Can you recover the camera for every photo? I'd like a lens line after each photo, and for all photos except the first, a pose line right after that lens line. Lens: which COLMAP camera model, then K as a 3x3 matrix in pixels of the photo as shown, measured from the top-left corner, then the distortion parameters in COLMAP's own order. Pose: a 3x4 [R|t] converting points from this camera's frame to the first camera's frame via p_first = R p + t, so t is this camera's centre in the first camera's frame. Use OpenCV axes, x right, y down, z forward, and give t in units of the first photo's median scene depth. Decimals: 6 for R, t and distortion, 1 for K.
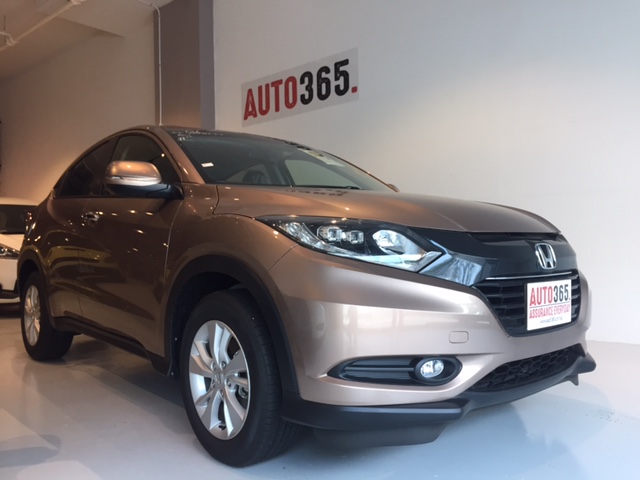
lens RADIAL K [[542.4, 0, 319.8], [0, 542.4, 242.3], [0, 0, 1]] dist [0.048757, -0.044308]
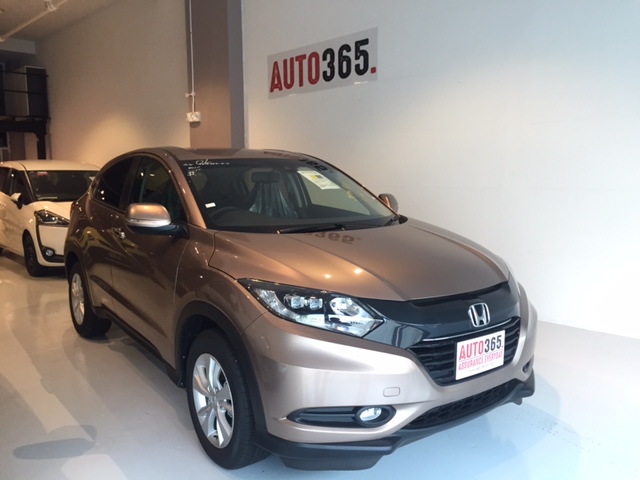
lens RADIAL K [[542.4, 0, 320.9], [0, 542.4, 238.3], [0, 0, 1]] dist [0.048757, -0.044308]
pose [[0.996678, 0.017549, -0.079531, 0.139733], [-0.007604, 0.992295, 0.123666, -0.248692], [0.081088, -0.122650, 0.989132, -0.158195]]
